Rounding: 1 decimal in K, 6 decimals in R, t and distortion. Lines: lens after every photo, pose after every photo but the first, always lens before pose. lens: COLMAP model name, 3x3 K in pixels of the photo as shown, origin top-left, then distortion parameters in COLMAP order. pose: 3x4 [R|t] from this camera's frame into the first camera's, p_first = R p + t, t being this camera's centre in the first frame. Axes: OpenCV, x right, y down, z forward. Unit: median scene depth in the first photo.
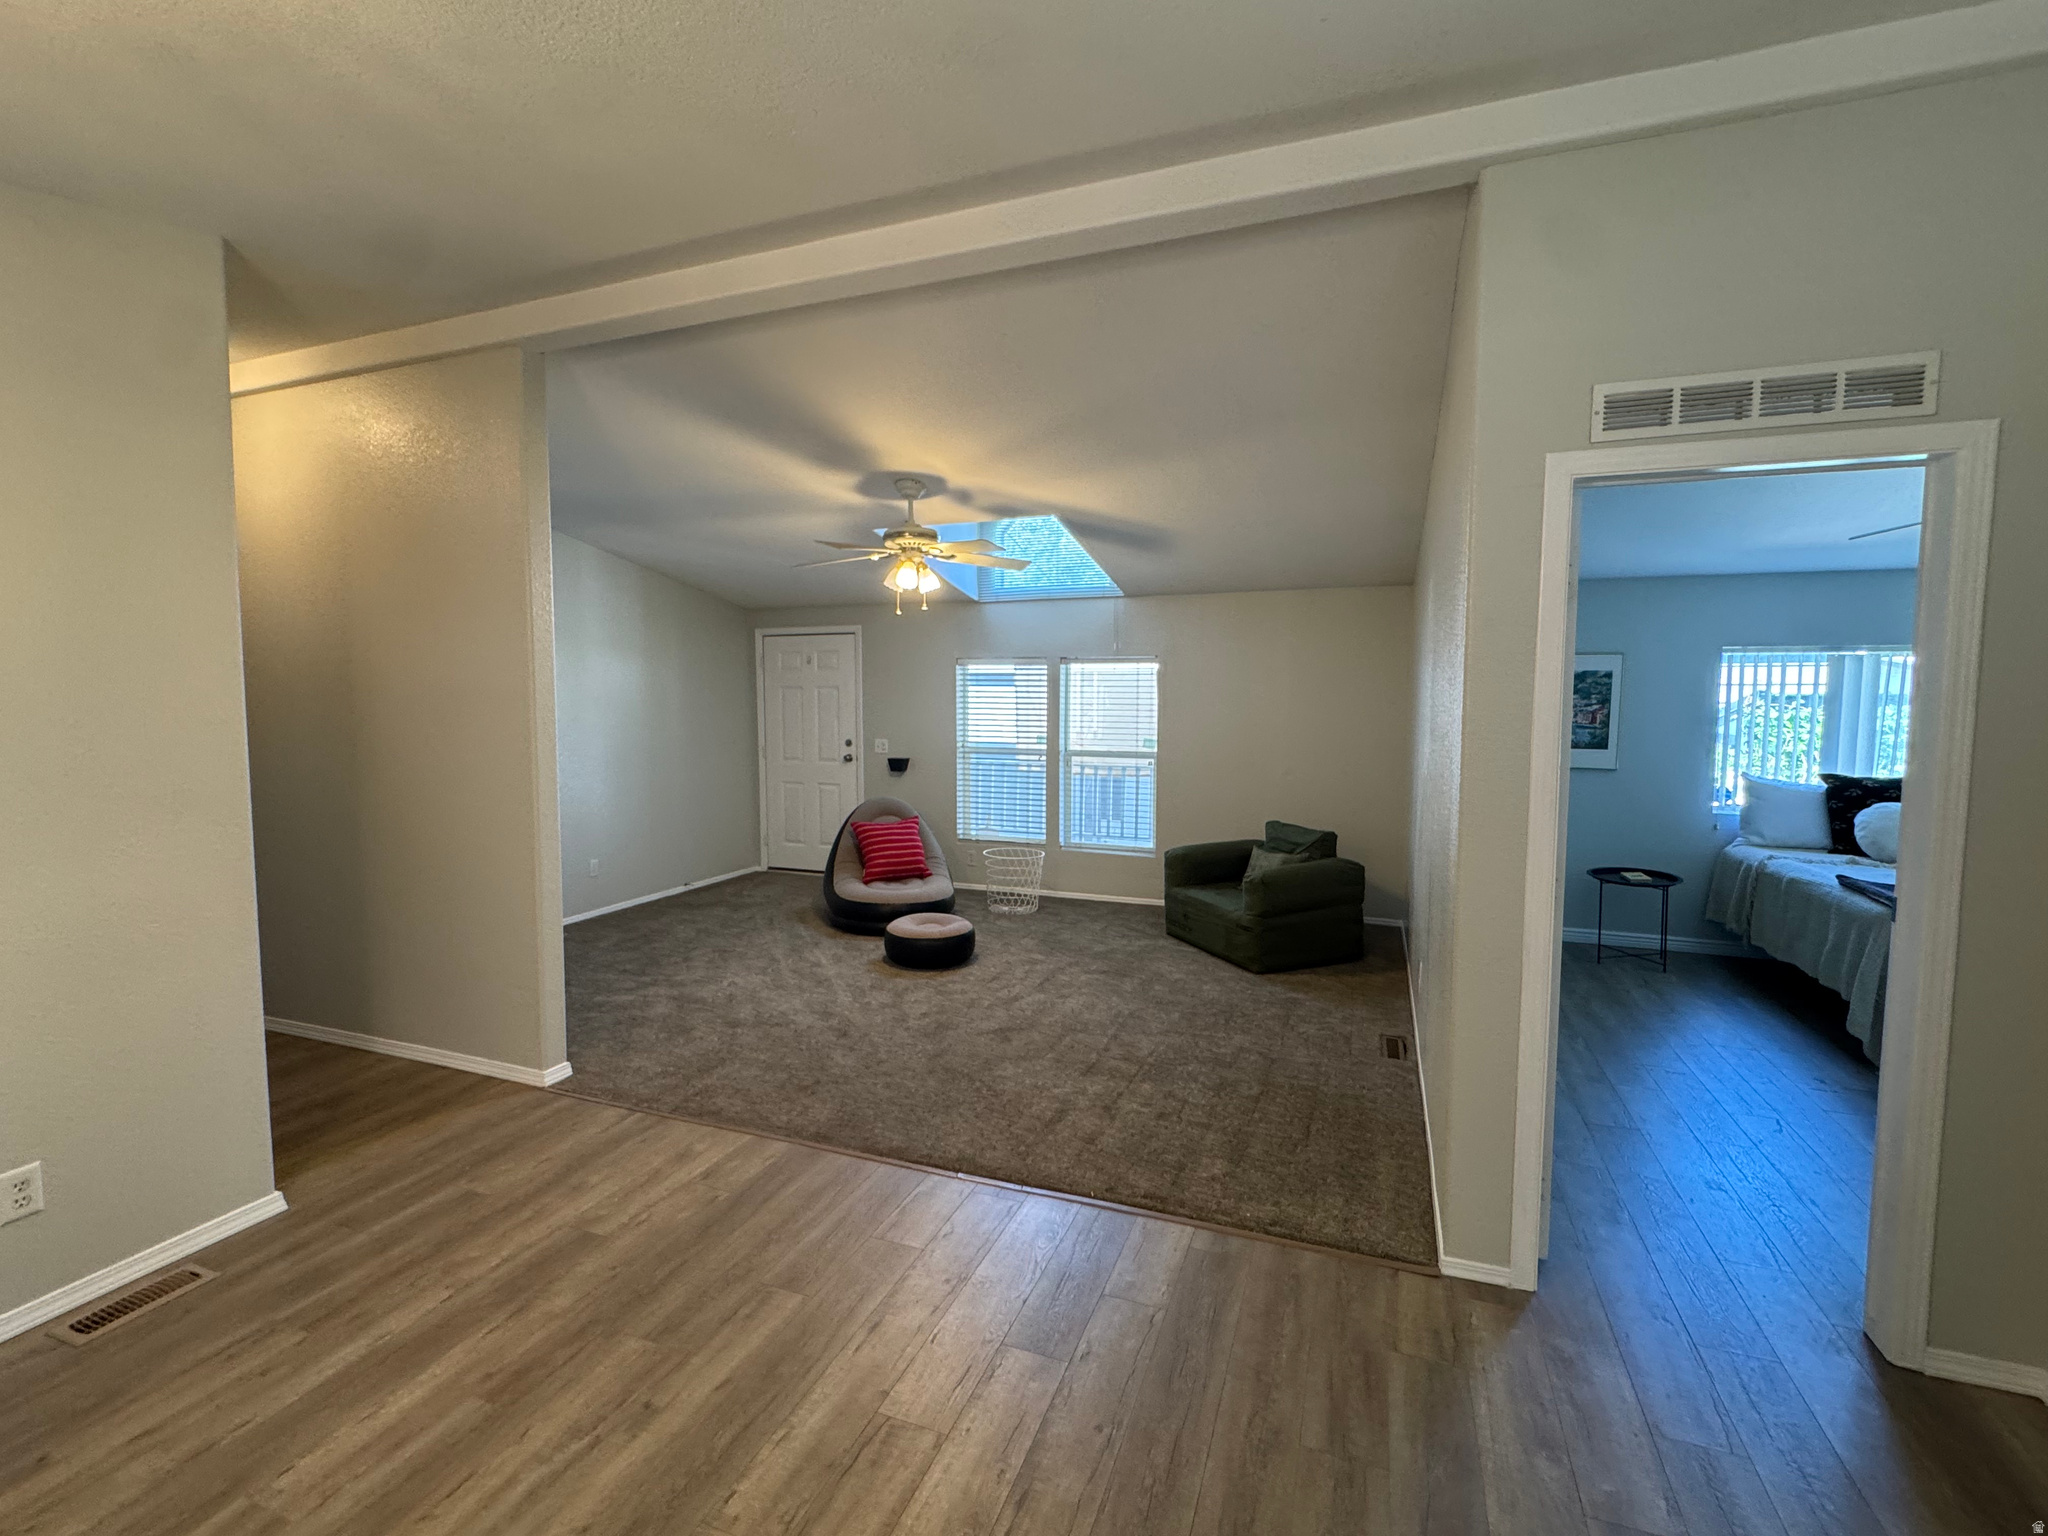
lens RADIAL K [[917.8, 0, 1014.5], [0, 917.8, 764.0], [0, 0, 1]] dist [-0.001036, 0.000090]
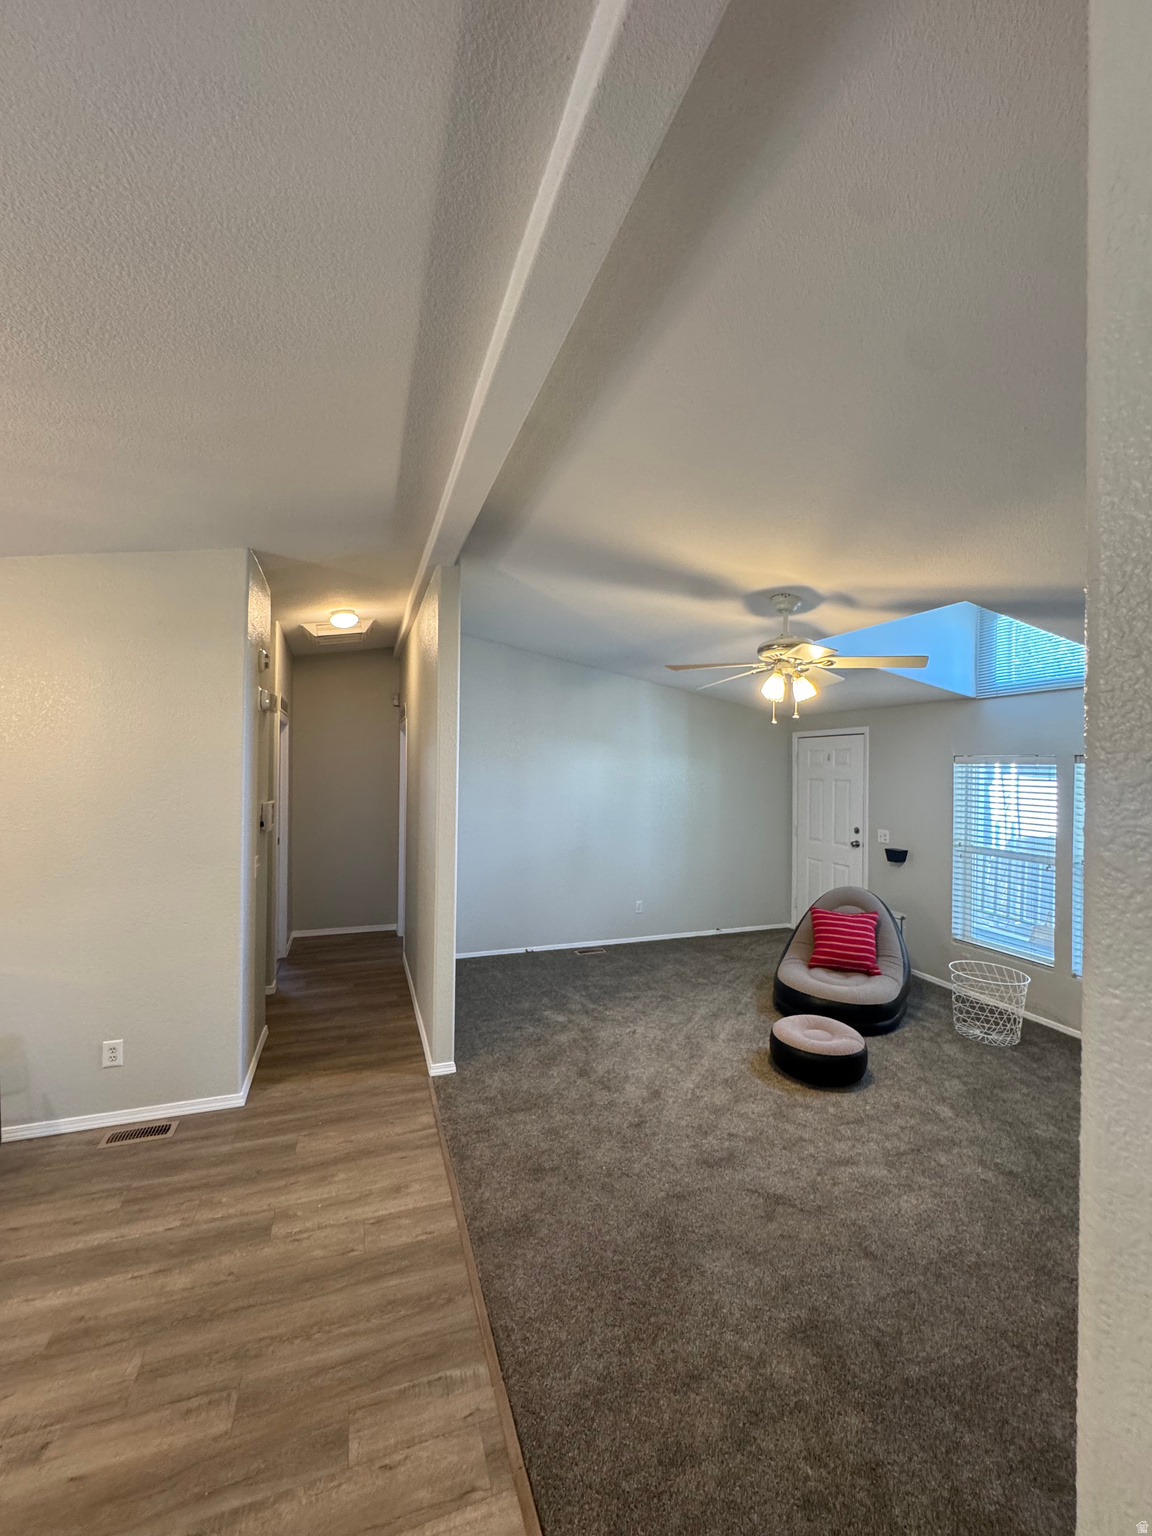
lens RADIAL K [[614.9, 0, 579.8], [0, 614.9, 764.6], [0, 0, 1]] dist [-0.001510, 0.000231]
pose [[0.658241, 0.003295, -0.752800, 0.277900], [-0.065073, 0.996496, -0.052537, -0.071229], [0.749989, 0.083570, 0.656150, 0.413975]]
